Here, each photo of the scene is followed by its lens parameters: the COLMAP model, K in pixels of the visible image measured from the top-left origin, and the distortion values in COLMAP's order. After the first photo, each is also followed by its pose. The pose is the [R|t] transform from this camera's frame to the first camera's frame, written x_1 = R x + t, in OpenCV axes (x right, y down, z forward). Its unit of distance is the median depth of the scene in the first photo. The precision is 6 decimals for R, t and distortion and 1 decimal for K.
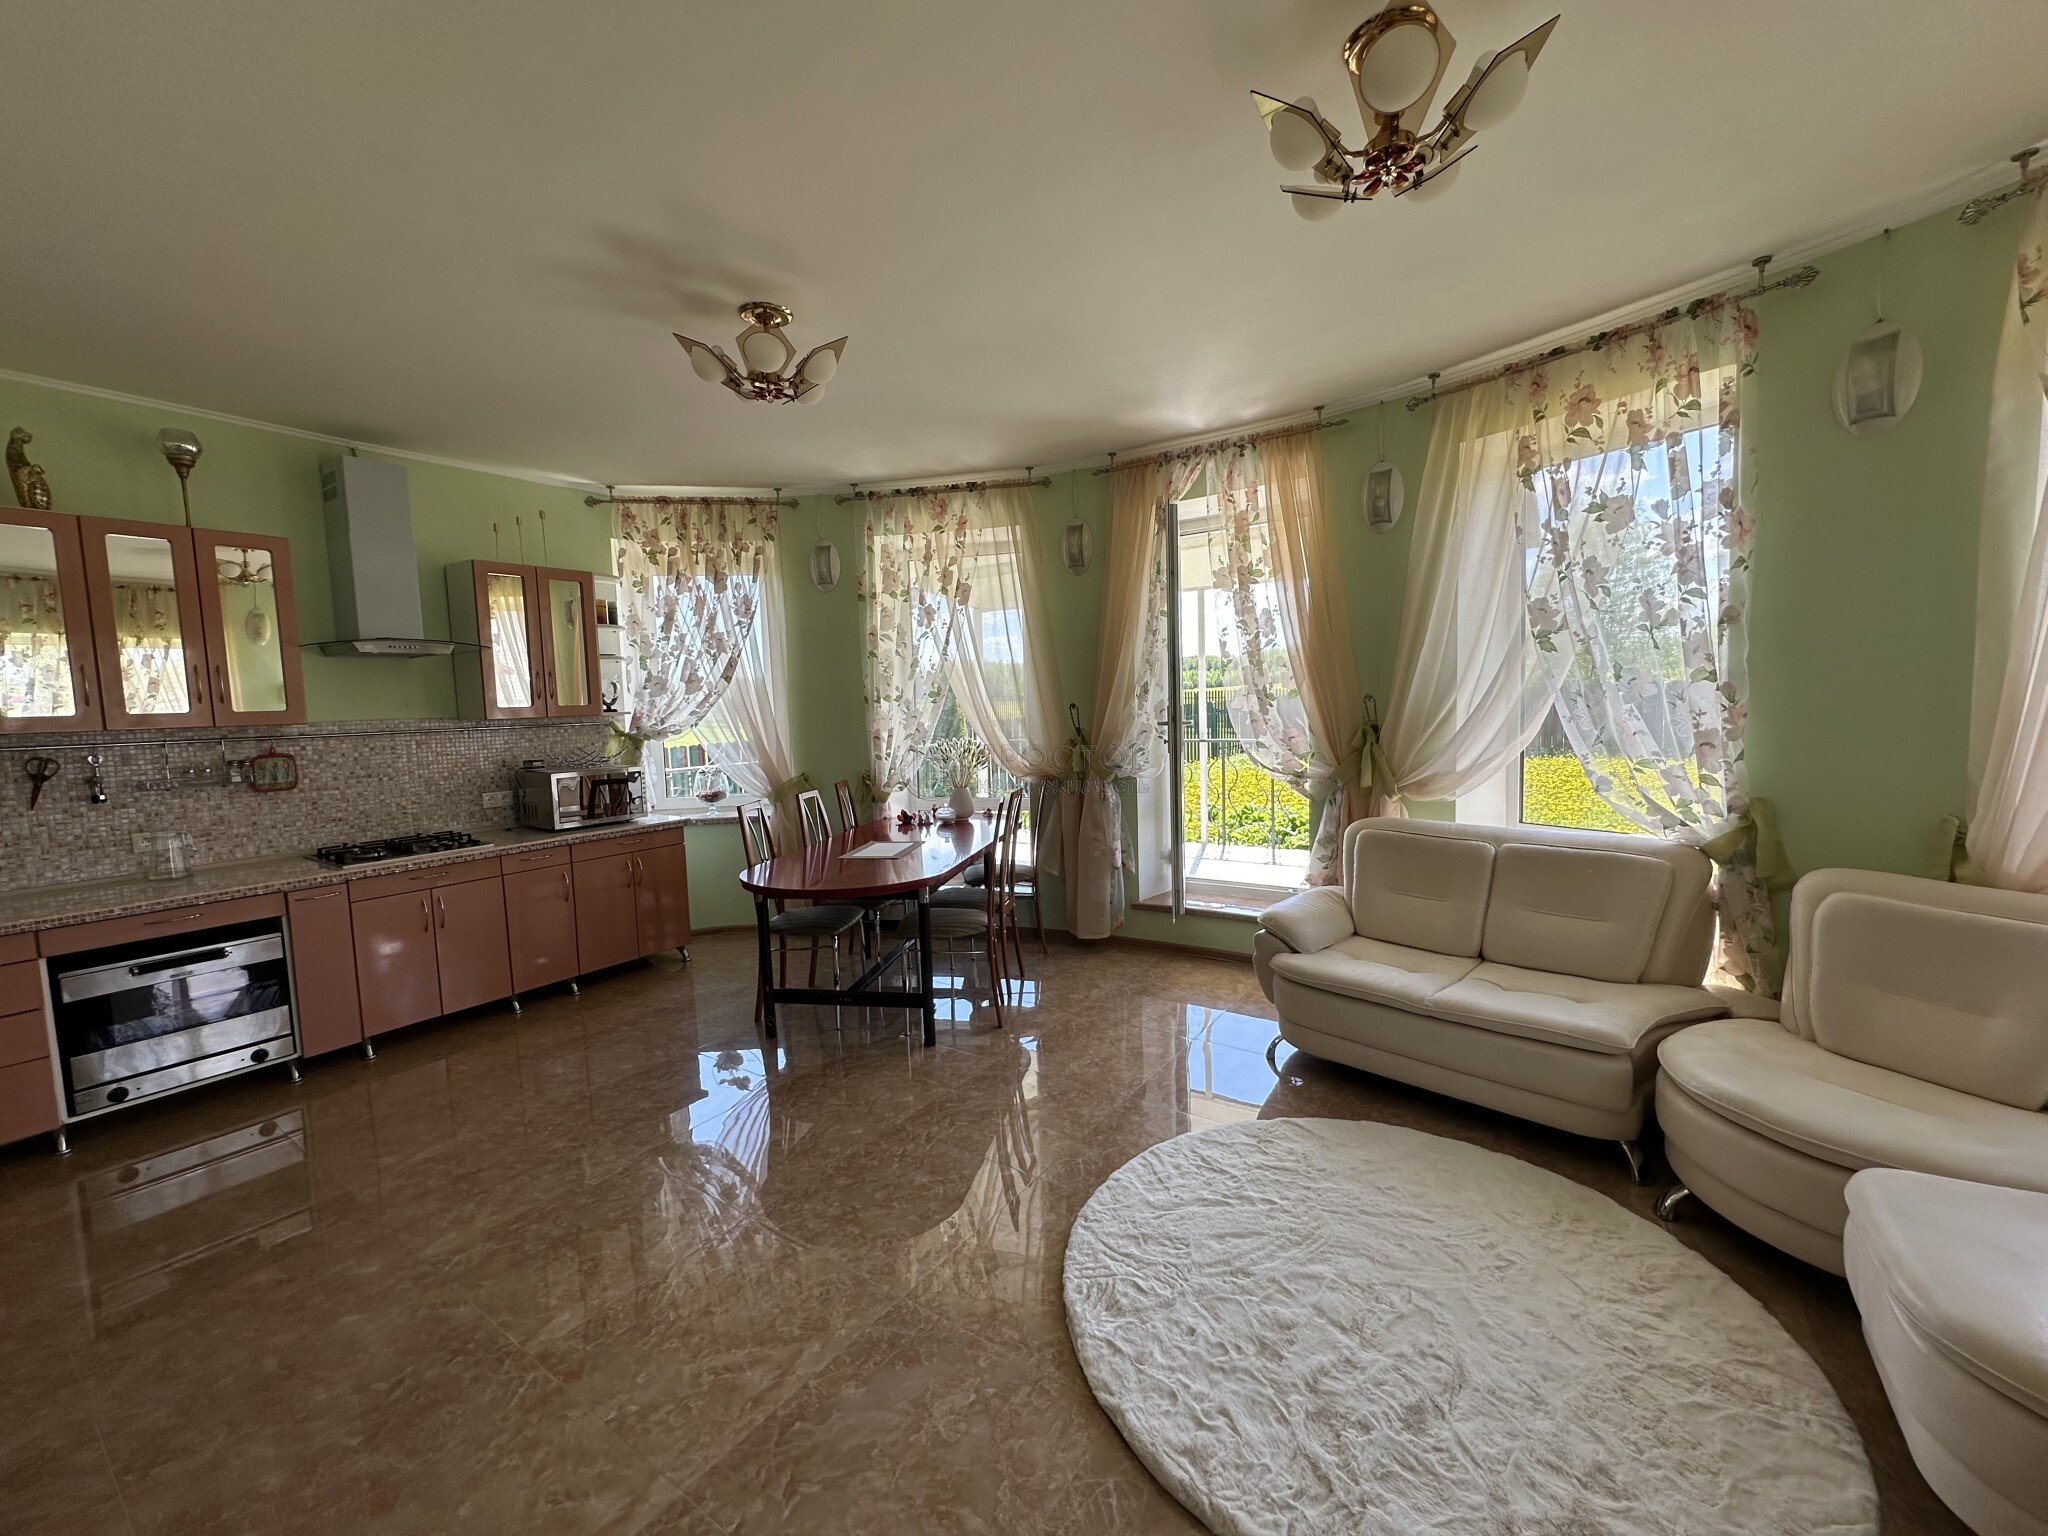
lens RADIAL K [[818.6, 0, 1023.4], [0, 818.6, 761.6], [0, 0, 1]] dist [-0.006006, 0.001265]
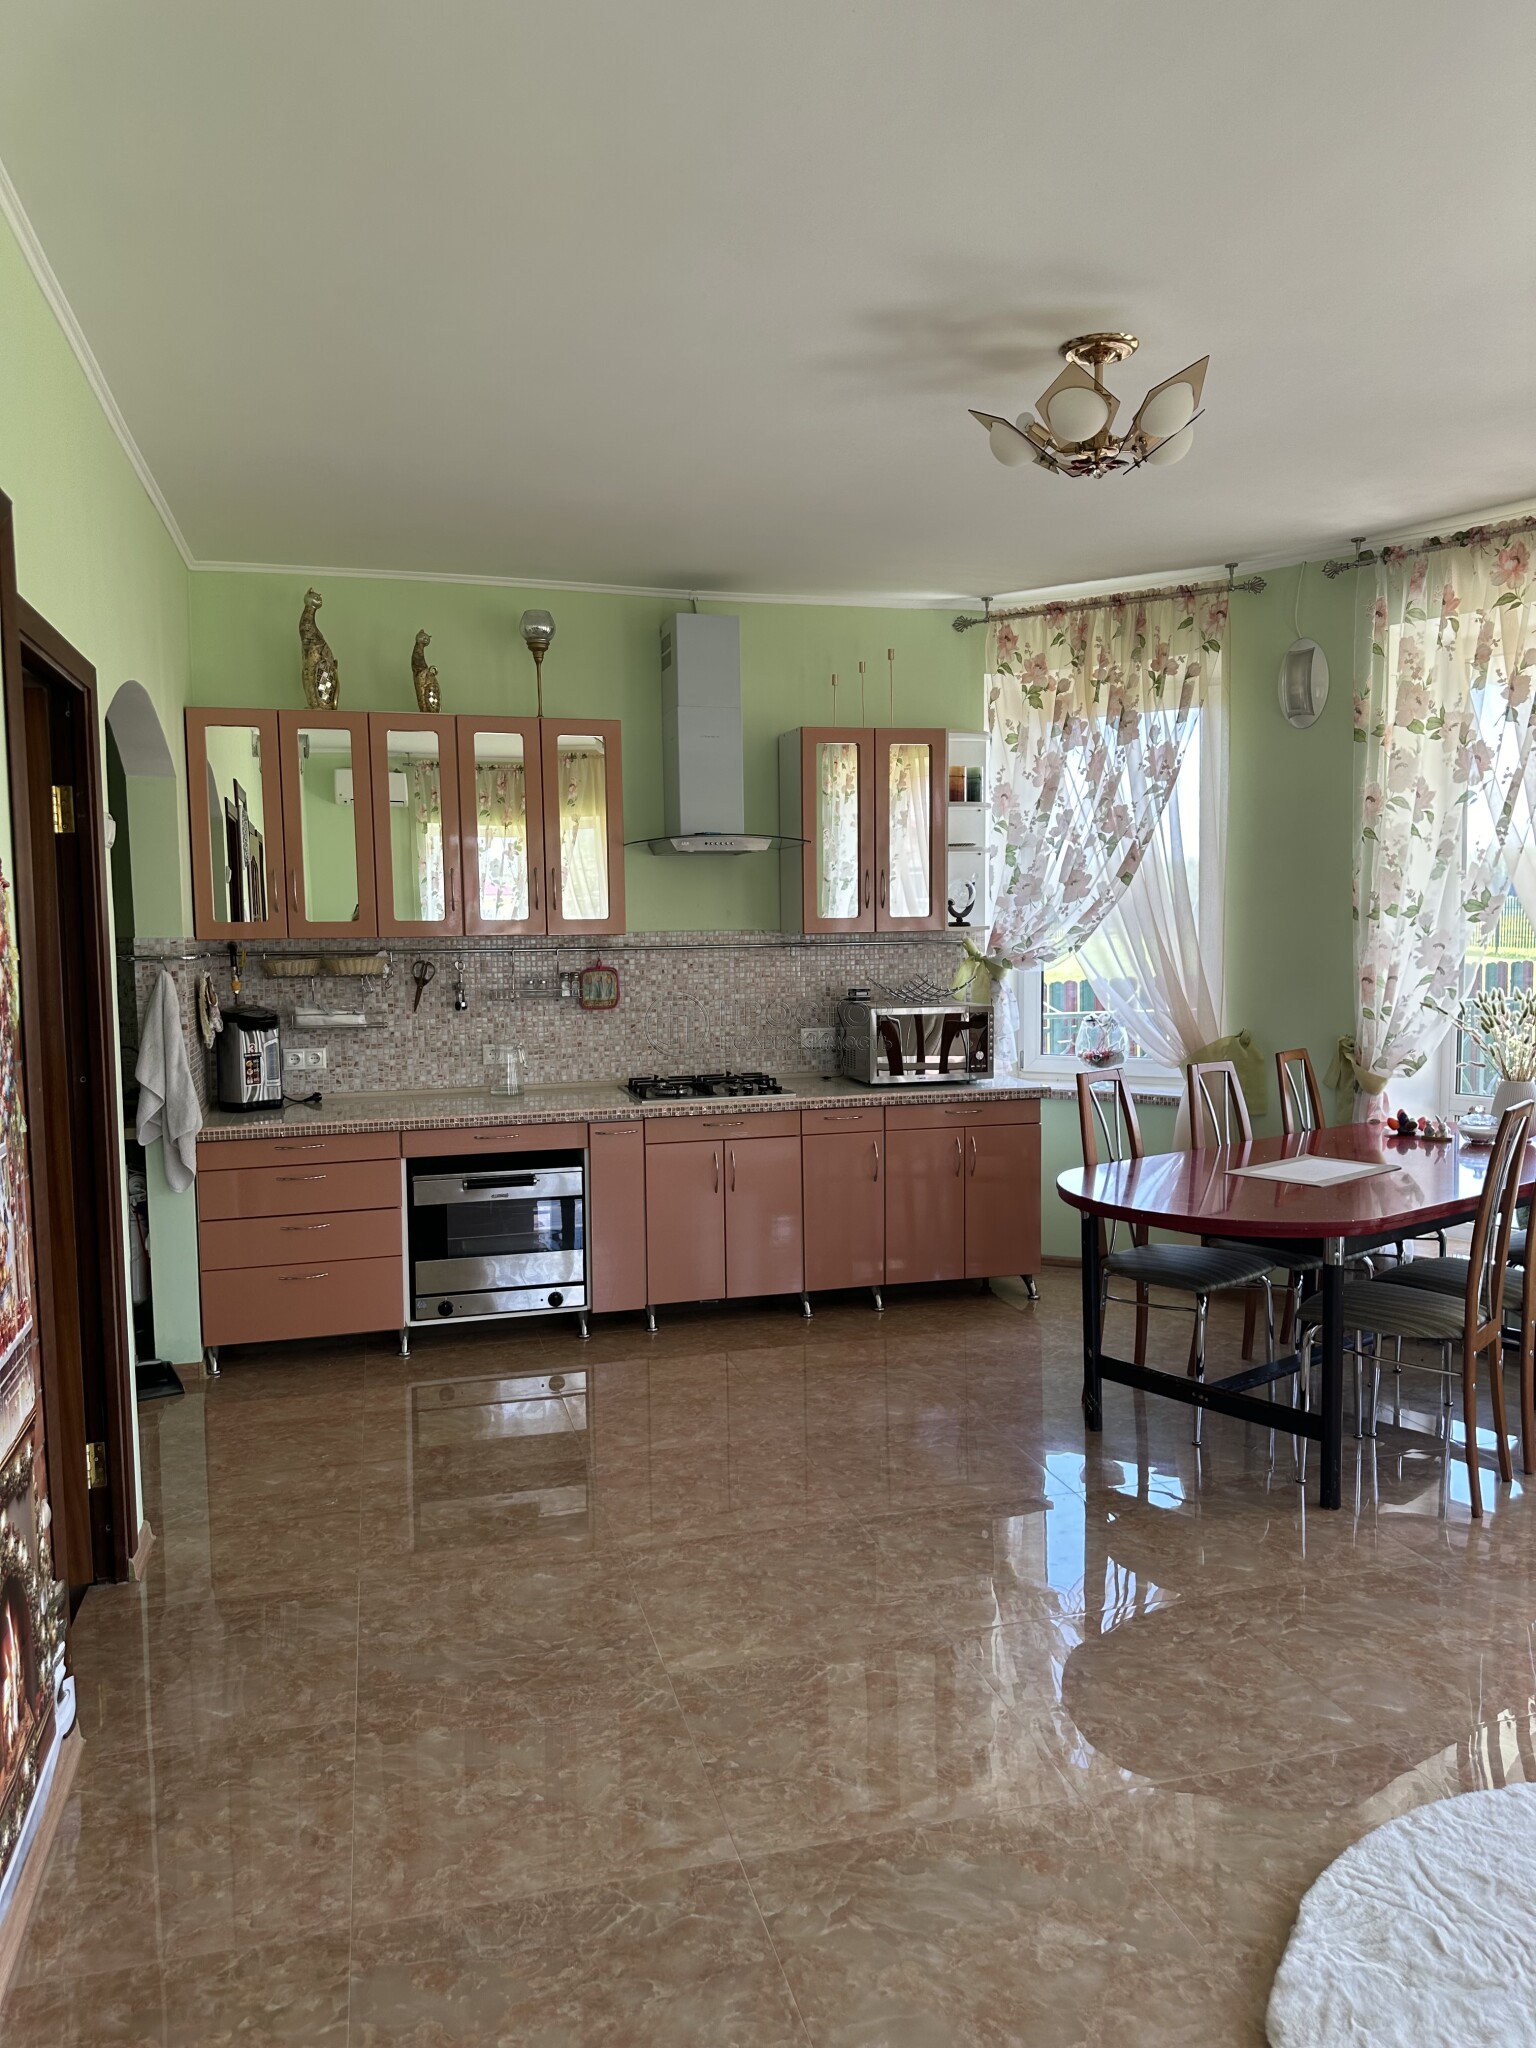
lens RADIAL K [[1448.9, 0, 768.0], [0, 1448.9, 1024.0], [0, 0, 1]] dist [0.073953, -0.094250]
pose [[0.758224, 0.068407, -0.648396, 0.191945], [-0.059285, 0.997595, 0.035922, -0.011980], [0.649294, 0.011203, 0.760455, -0.057723]]
